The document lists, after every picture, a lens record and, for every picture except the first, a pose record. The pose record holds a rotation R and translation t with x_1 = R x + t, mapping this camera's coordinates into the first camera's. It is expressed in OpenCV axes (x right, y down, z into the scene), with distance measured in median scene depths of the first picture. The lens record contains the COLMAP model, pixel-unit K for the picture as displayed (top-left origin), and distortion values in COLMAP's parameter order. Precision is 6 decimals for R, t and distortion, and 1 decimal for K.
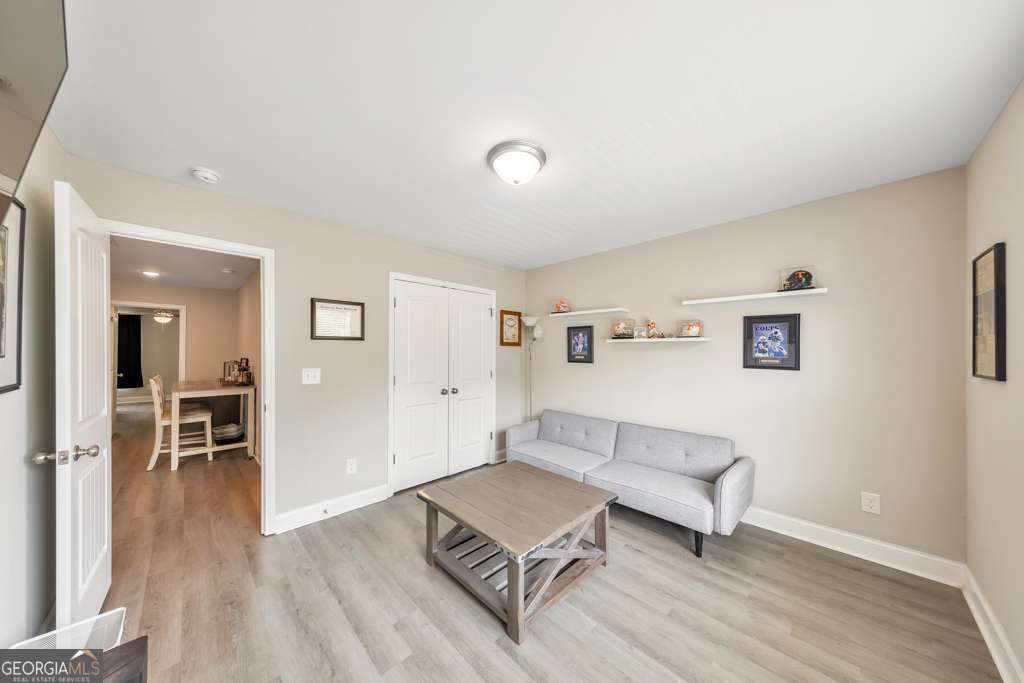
lens RADIAL K [[327.6, 0, 515.5], [0, 327.6, 349.4], [0, 0, 1]] dist [0.008579, -0.000329]
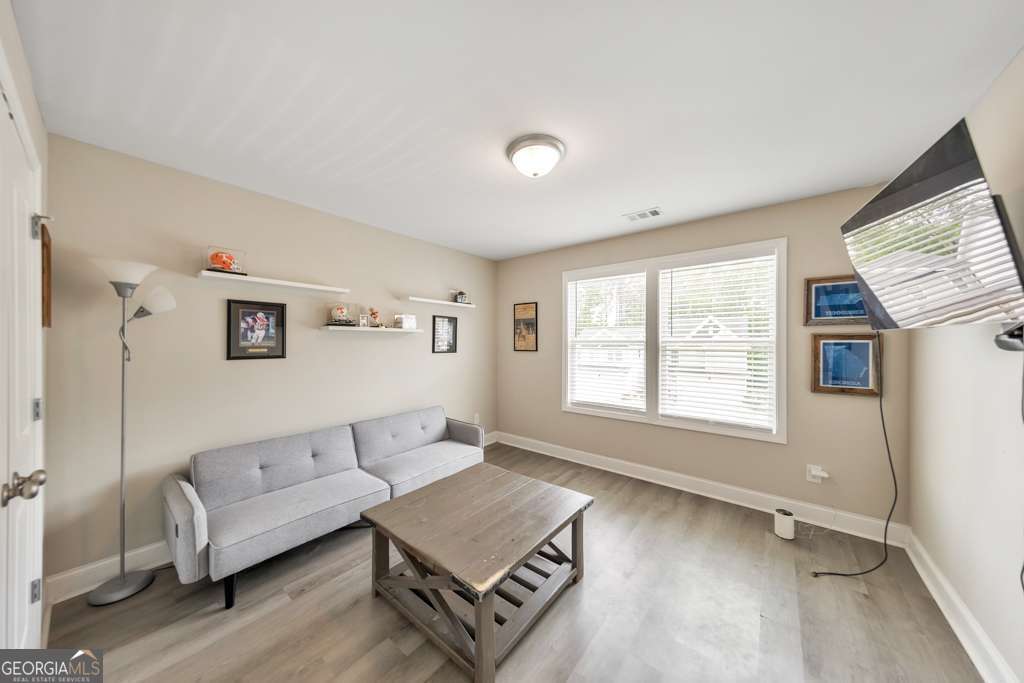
lens RADIAL K [[327.6, 0, 514.3], [0, 327.6, 341.4], [0, 0, 1]] dist [0.008579, -0.000329]
pose [[-0.114461, -0.003263, 0.993422, -0.498485], [-0.003715, 0.999989, 0.002857, 0.002681], [-0.993421, -0.003363, -0.114472, 0.583963]]
